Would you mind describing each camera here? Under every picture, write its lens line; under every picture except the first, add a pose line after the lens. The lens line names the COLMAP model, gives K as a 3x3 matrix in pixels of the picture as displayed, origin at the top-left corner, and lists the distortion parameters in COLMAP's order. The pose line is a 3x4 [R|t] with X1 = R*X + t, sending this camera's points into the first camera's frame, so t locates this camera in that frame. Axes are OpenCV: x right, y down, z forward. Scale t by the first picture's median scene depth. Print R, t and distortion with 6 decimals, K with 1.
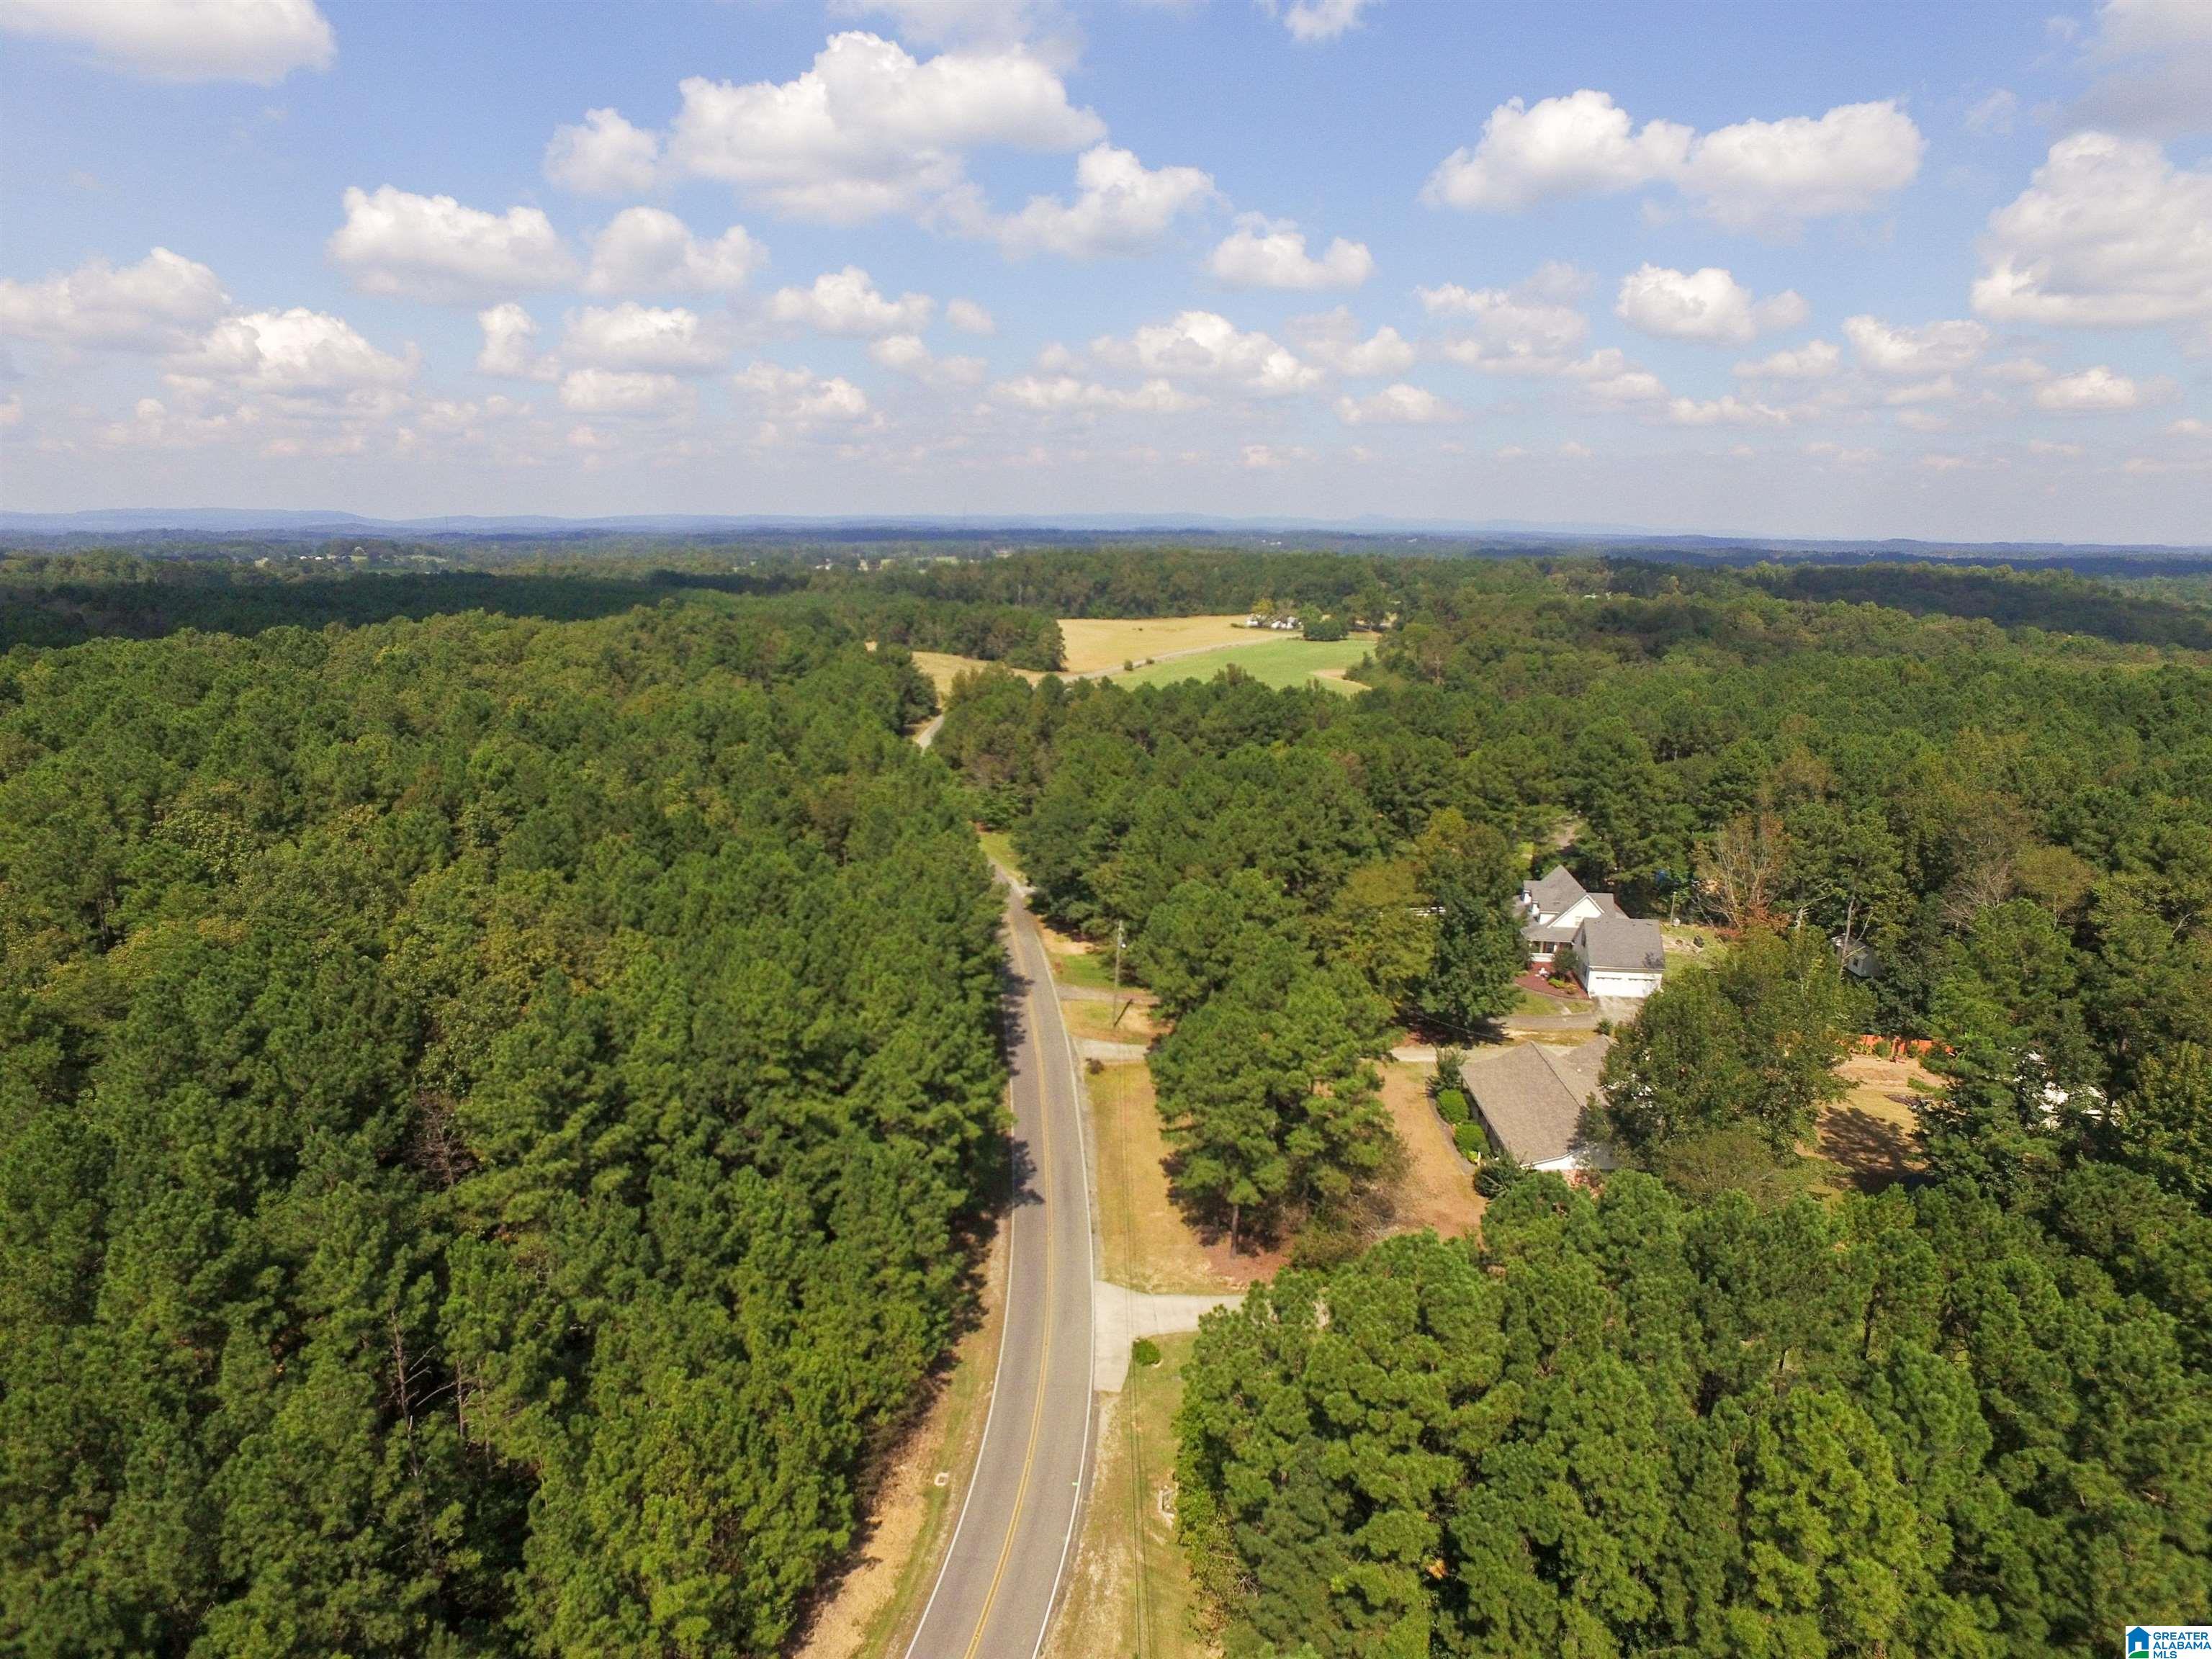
lens RADIAL K [[1360.5, 0, 1098.9], [0, 1360.5, 773.9], [0, 0, 1]] dist [-0.071479, 0.074647]
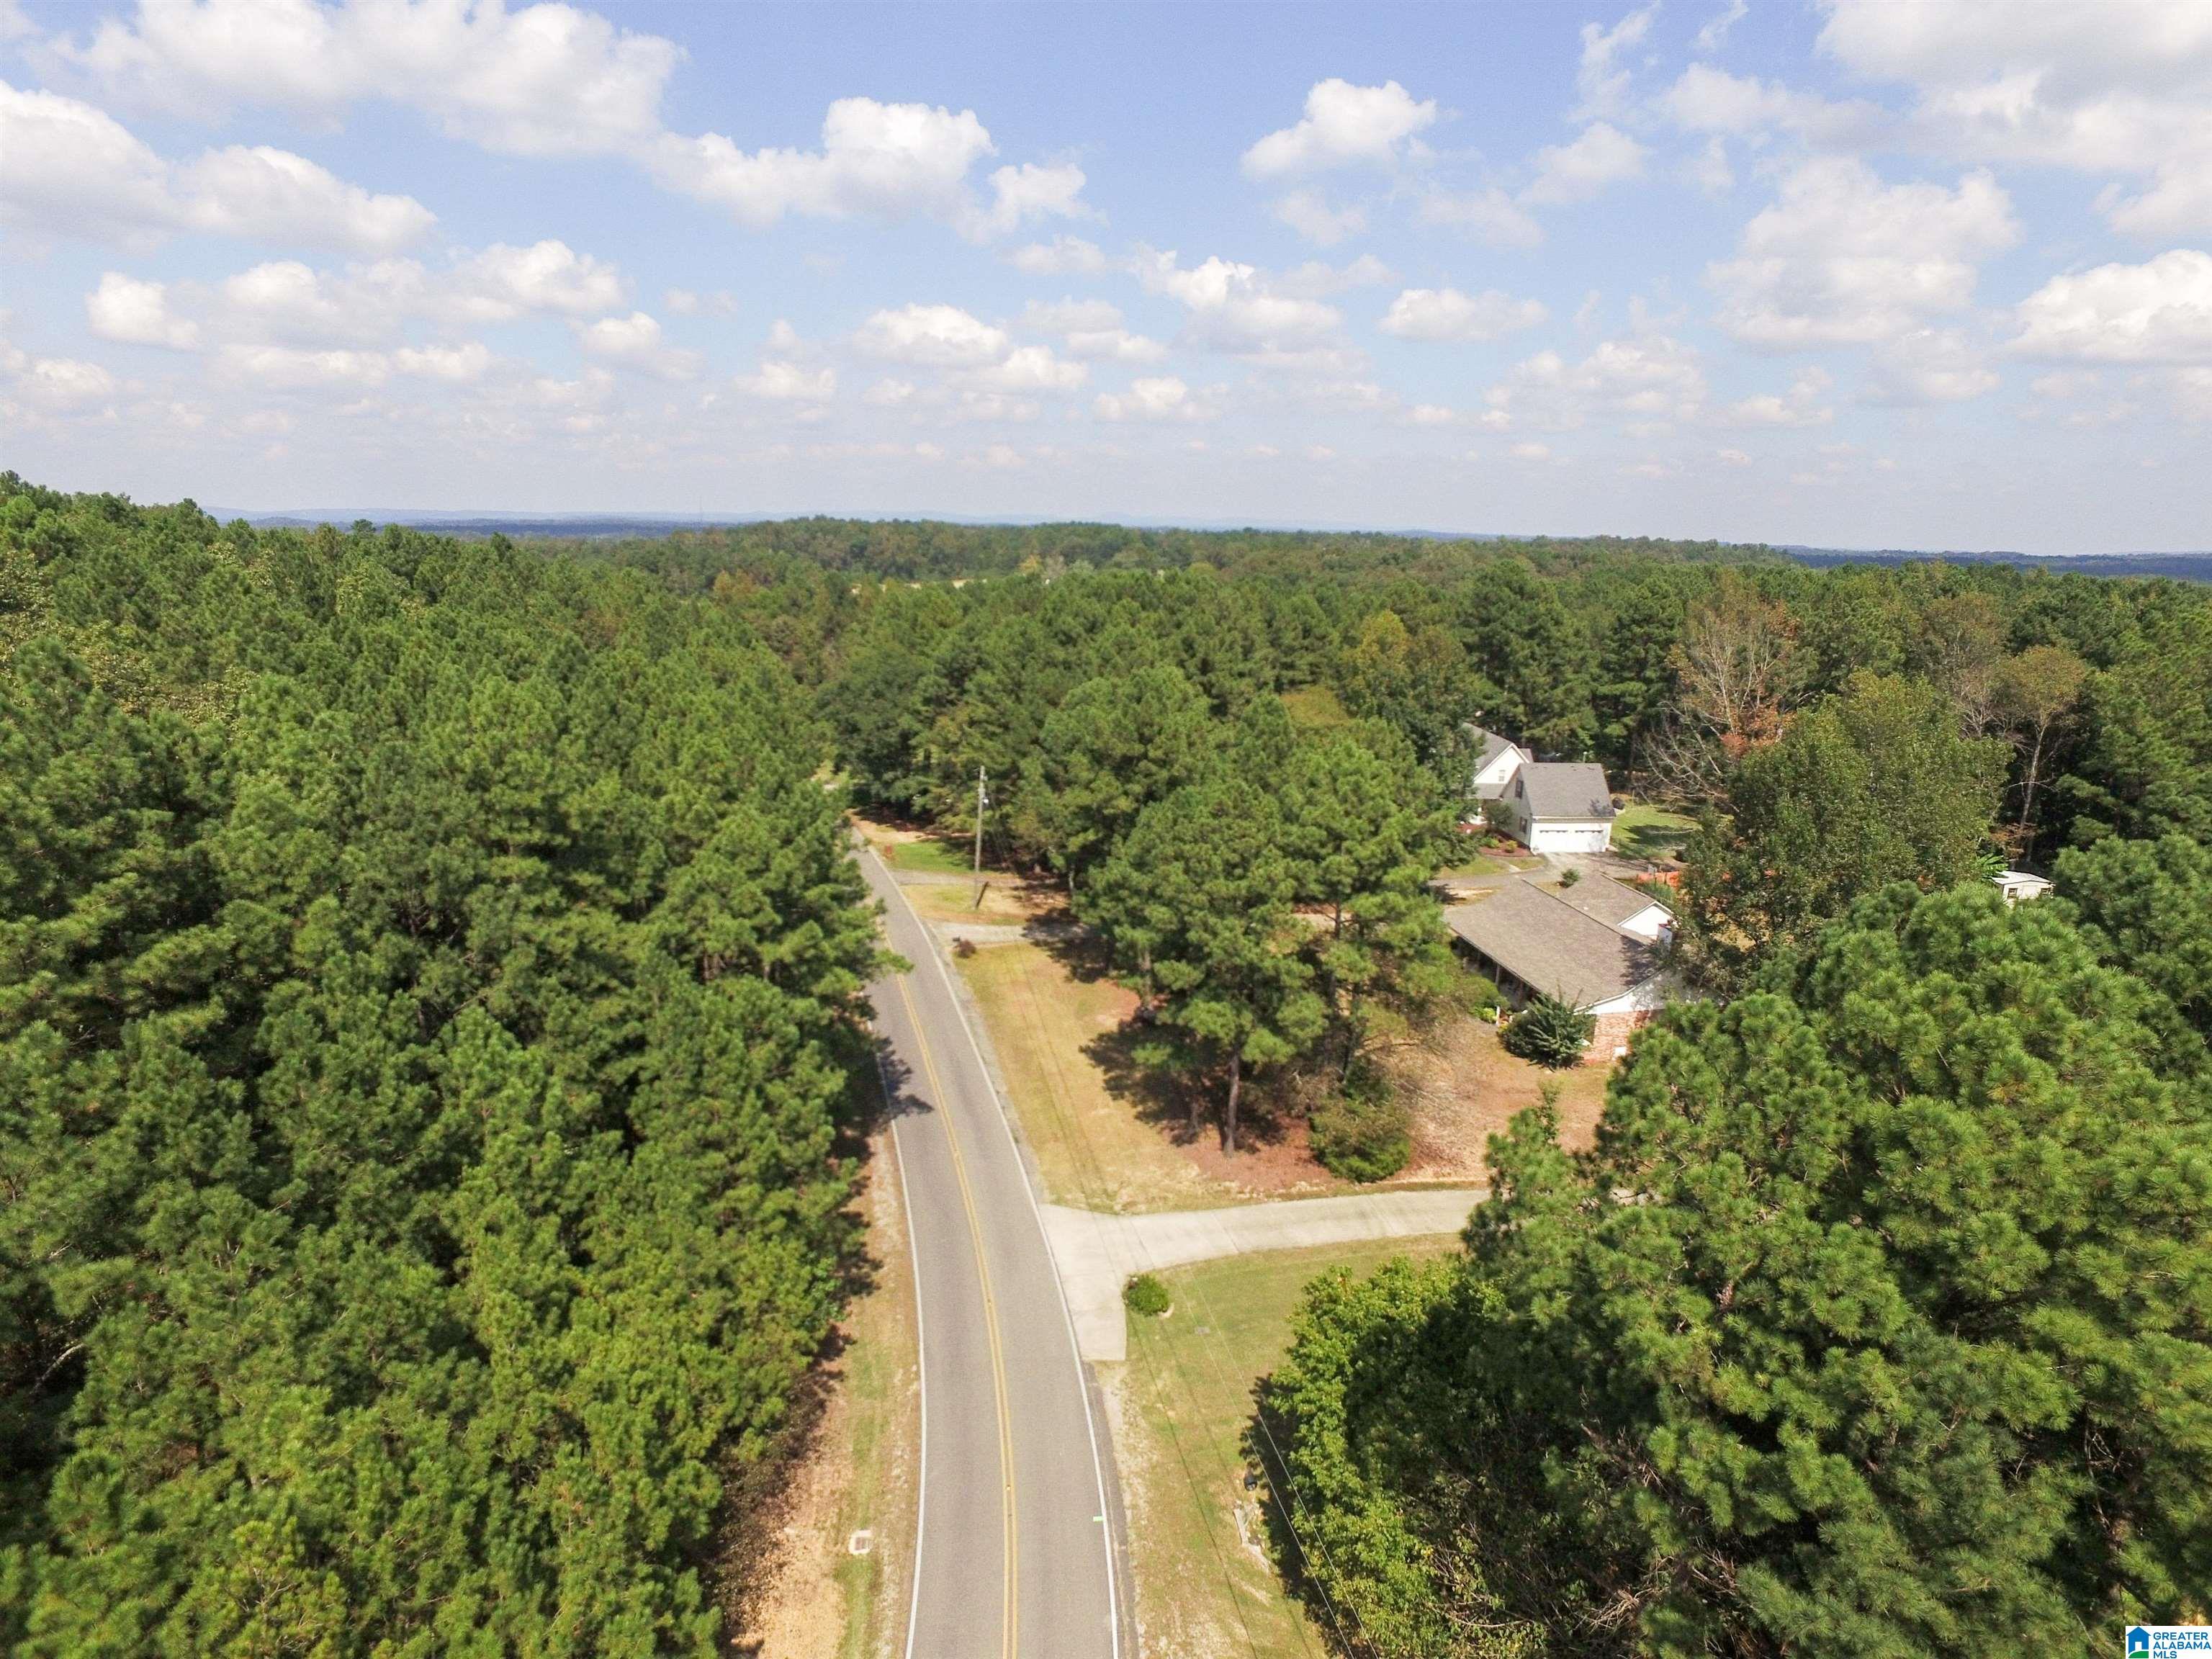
lens RADIAL K [[1360.5, 0, 1098.9], [0, 1360.5, 773.9], [0, 0, 1]] dist [-0.071479, 0.074647]
pose [[0.982468, -0.033273, 0.183439, -0.107844], [0.032971, 0.999445, 0.004697, 0.198931], [-0.183493, 0.001433, 0.983020, 0.418110]]
